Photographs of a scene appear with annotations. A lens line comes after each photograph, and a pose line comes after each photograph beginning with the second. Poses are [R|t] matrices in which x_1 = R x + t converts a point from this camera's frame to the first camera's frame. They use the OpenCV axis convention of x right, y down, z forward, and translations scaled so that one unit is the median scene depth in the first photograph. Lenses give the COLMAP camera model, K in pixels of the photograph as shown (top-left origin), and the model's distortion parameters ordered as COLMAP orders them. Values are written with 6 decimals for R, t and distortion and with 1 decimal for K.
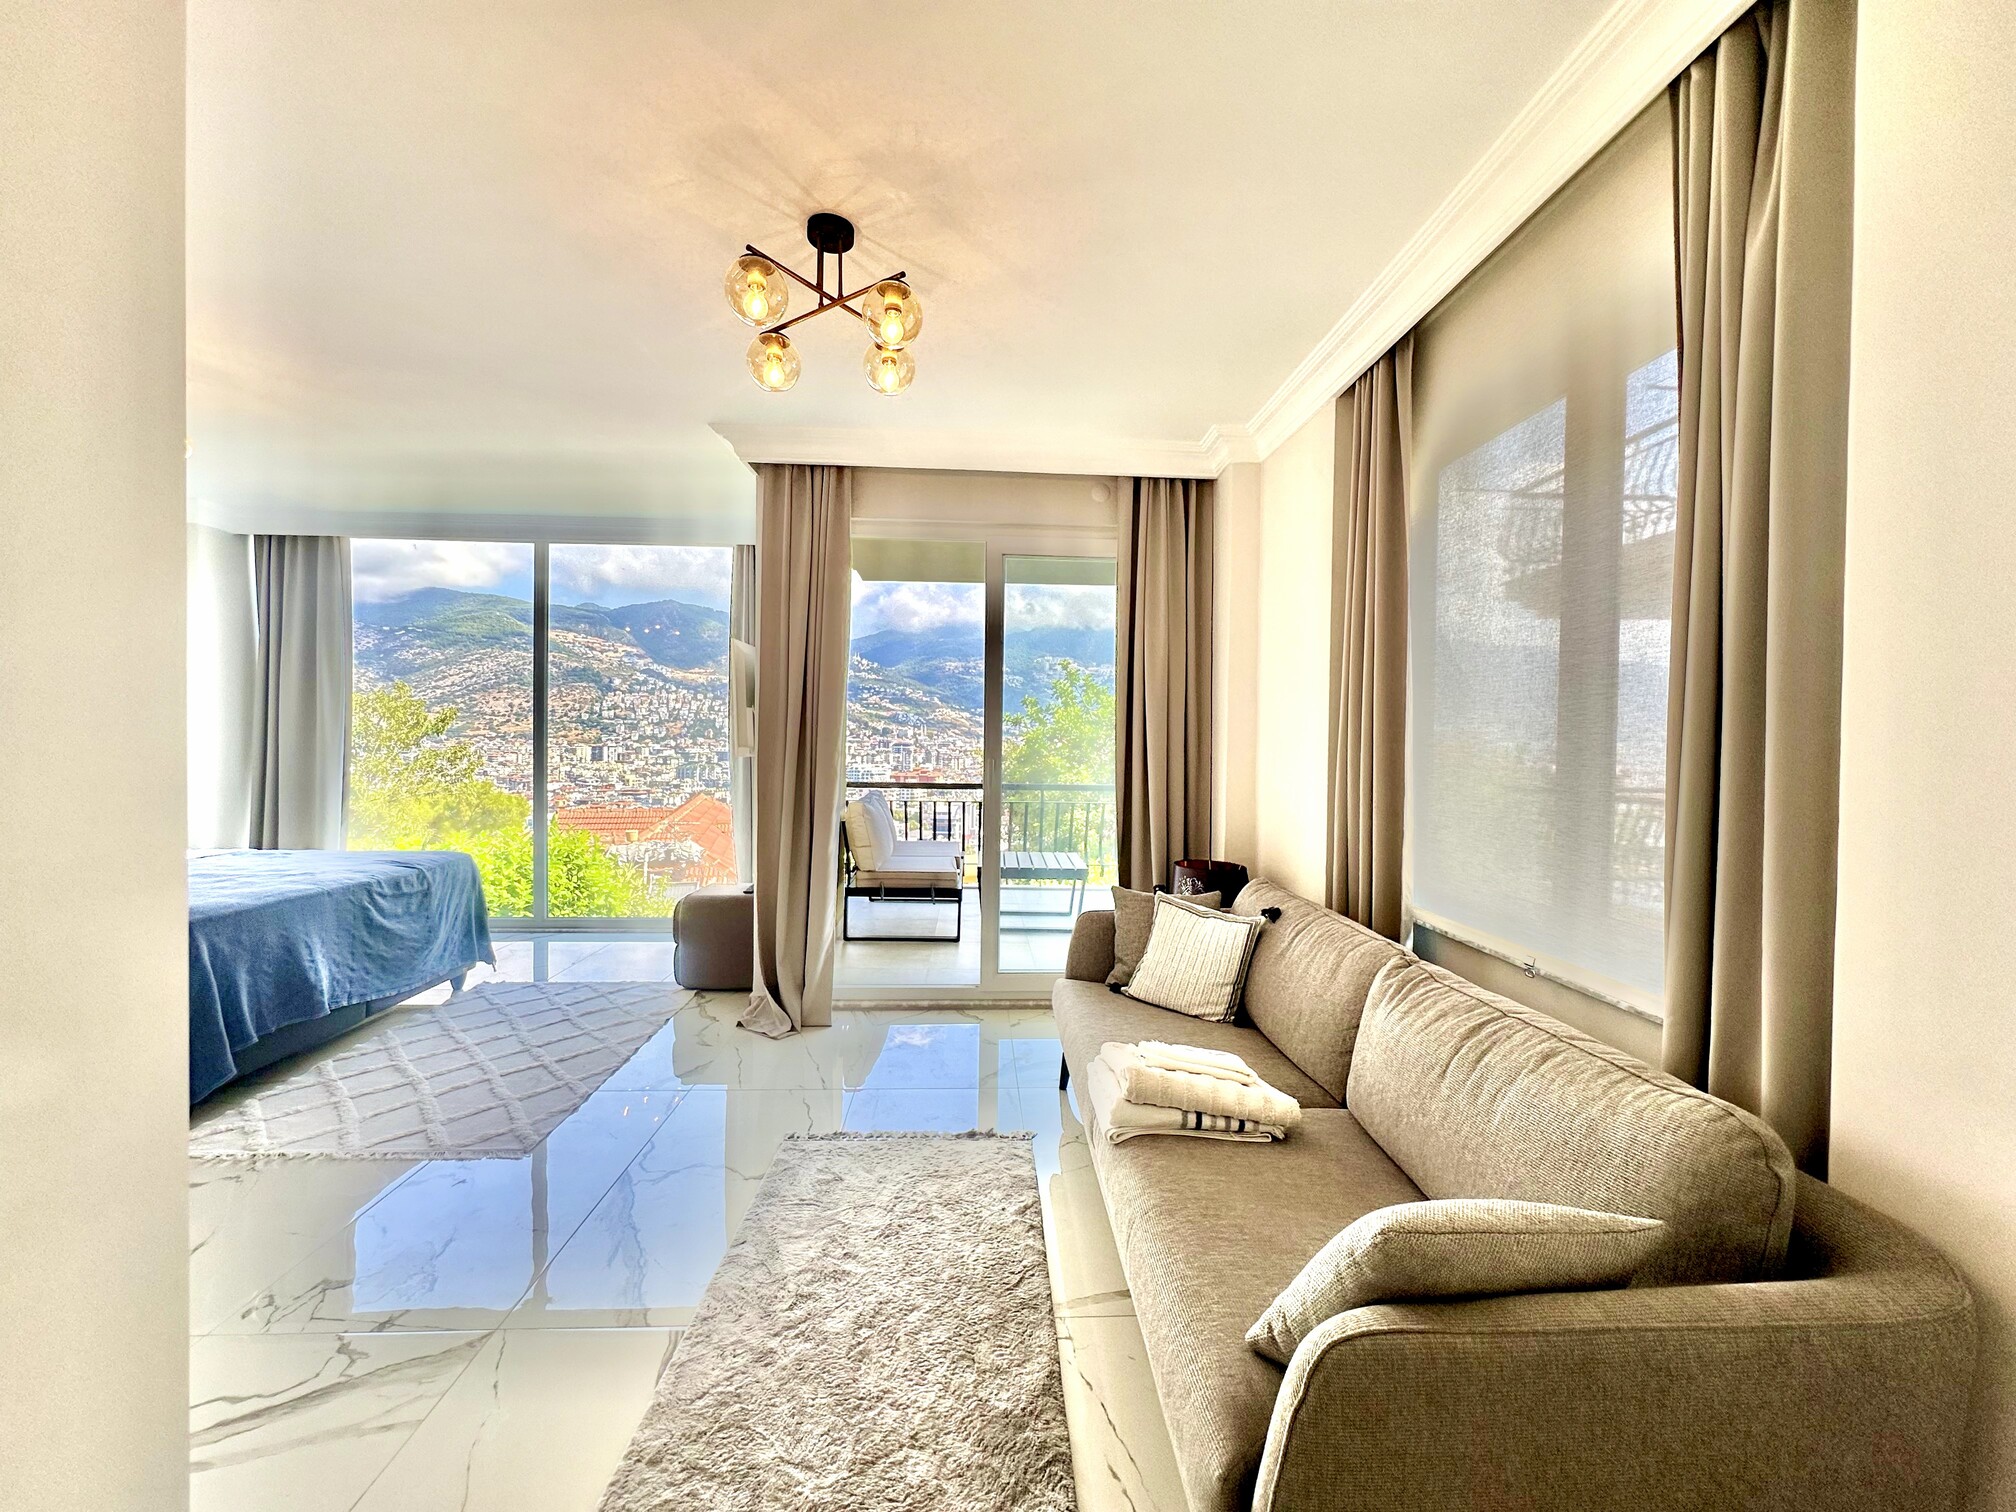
lens RADIAL K [[818.4, 0, 1015.1], [0, 818.4, 746.5], [0, 0, 1]] dist [0.000959, 0.000171]
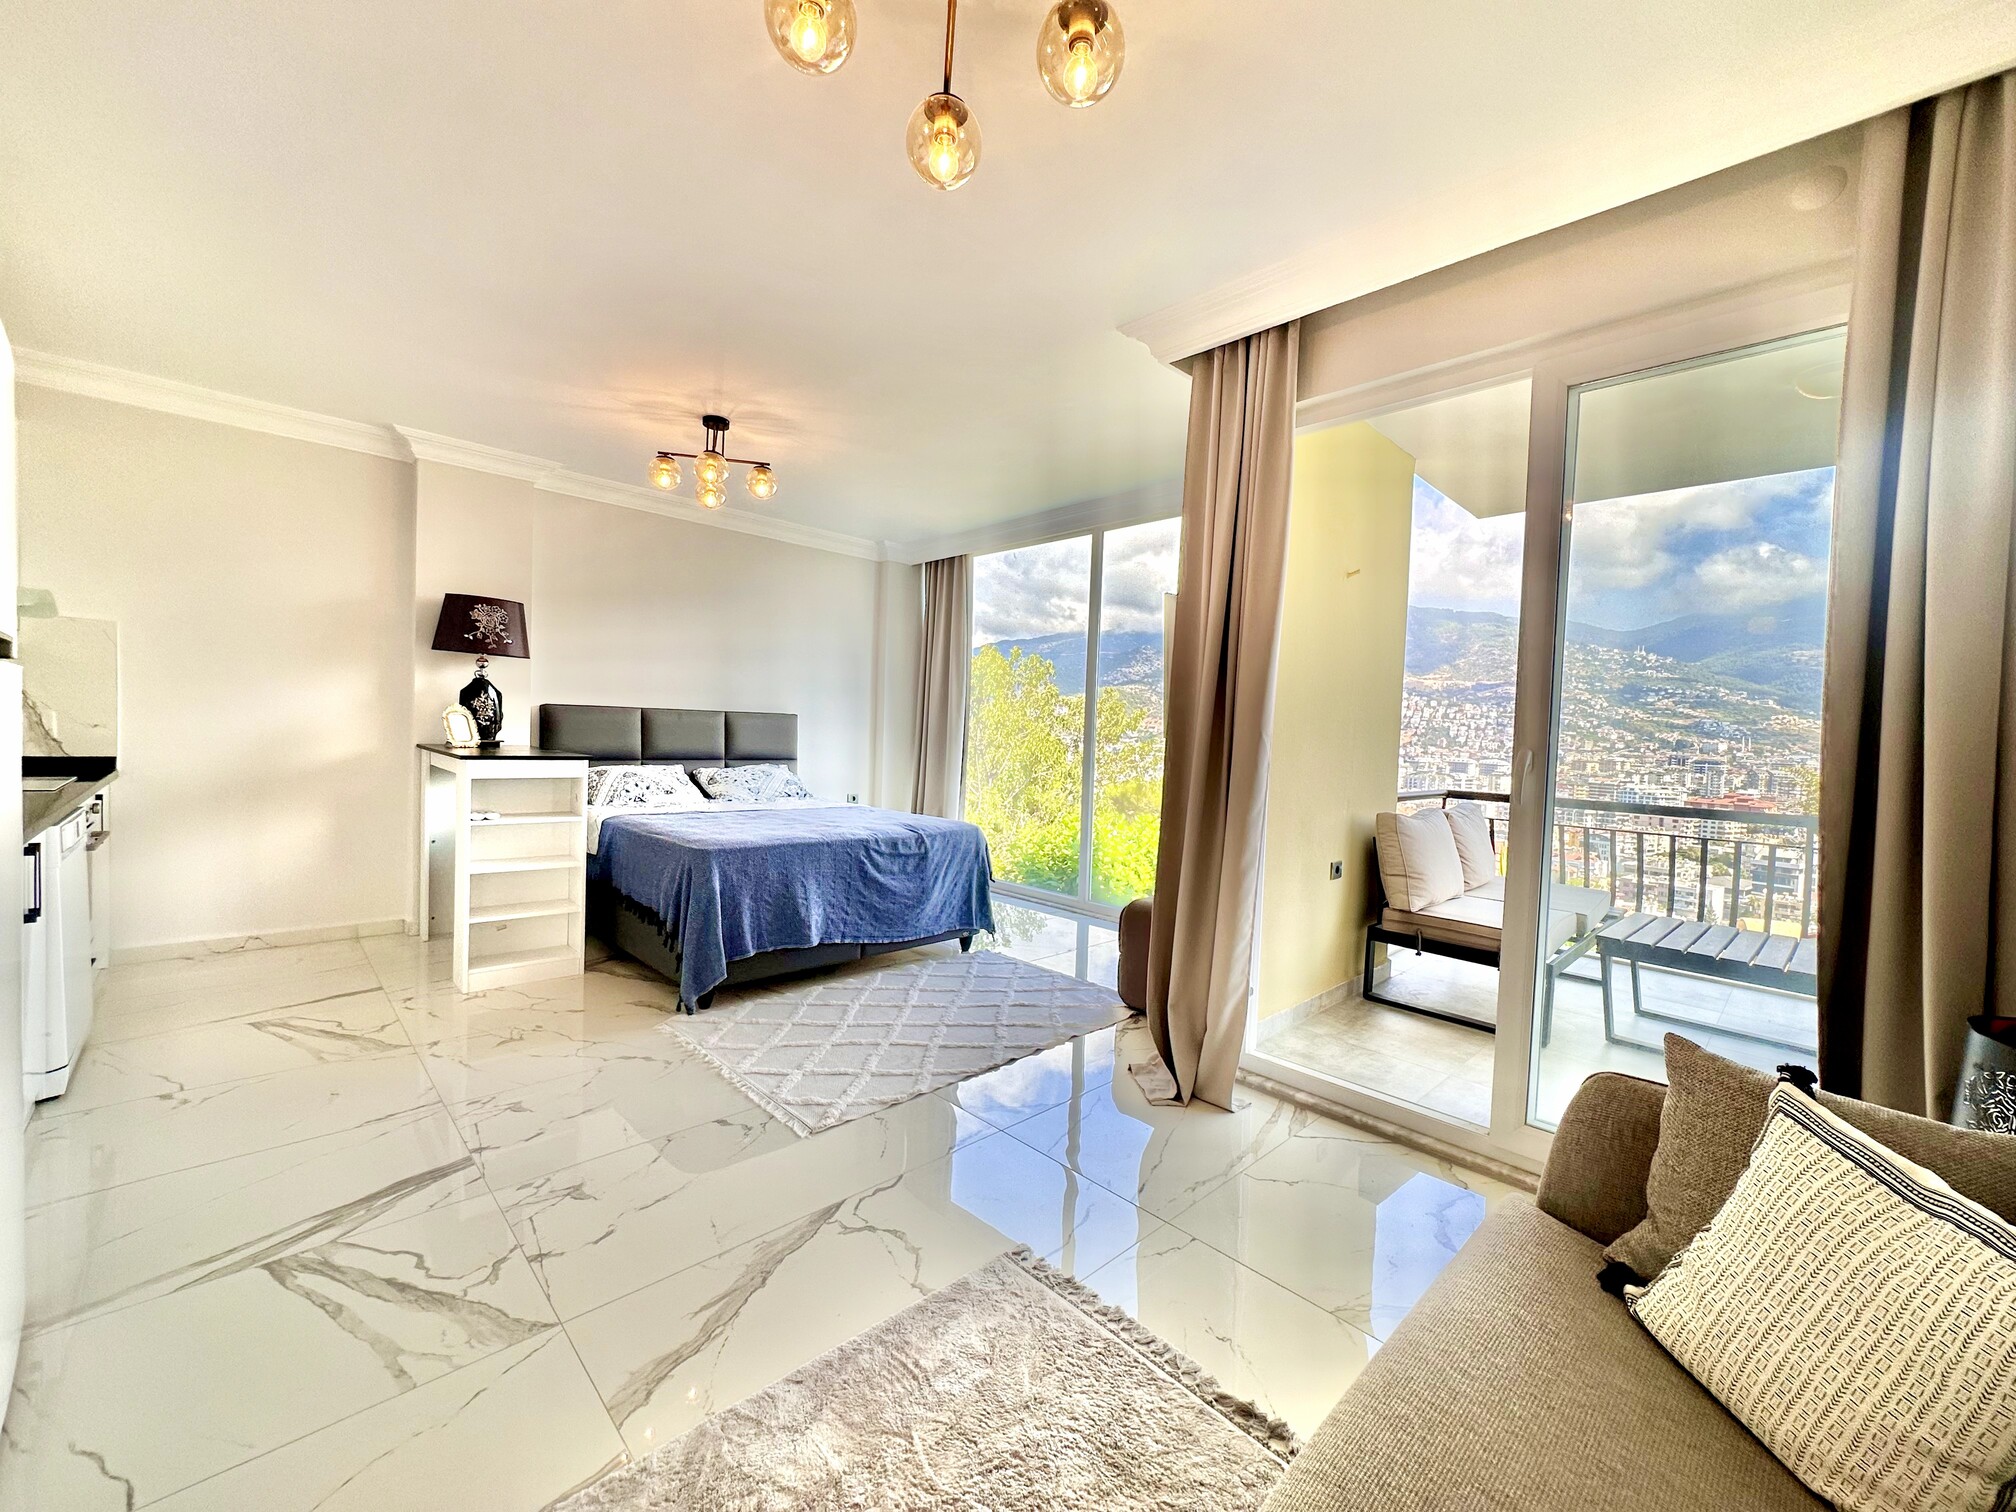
lens RADIAL K [[814.5, 0, 1008.0], [0, 814.5, 756.0], [0, 0, 1]] dist [-0.002935, 0.000316]
pose [[0.658354, 0.033844, -0.751947, 0.167831], [-0.032383, 0.999337, 0.016626, 0.023208], [0.752011, 0.013405, 0.659014, 0.367502]]
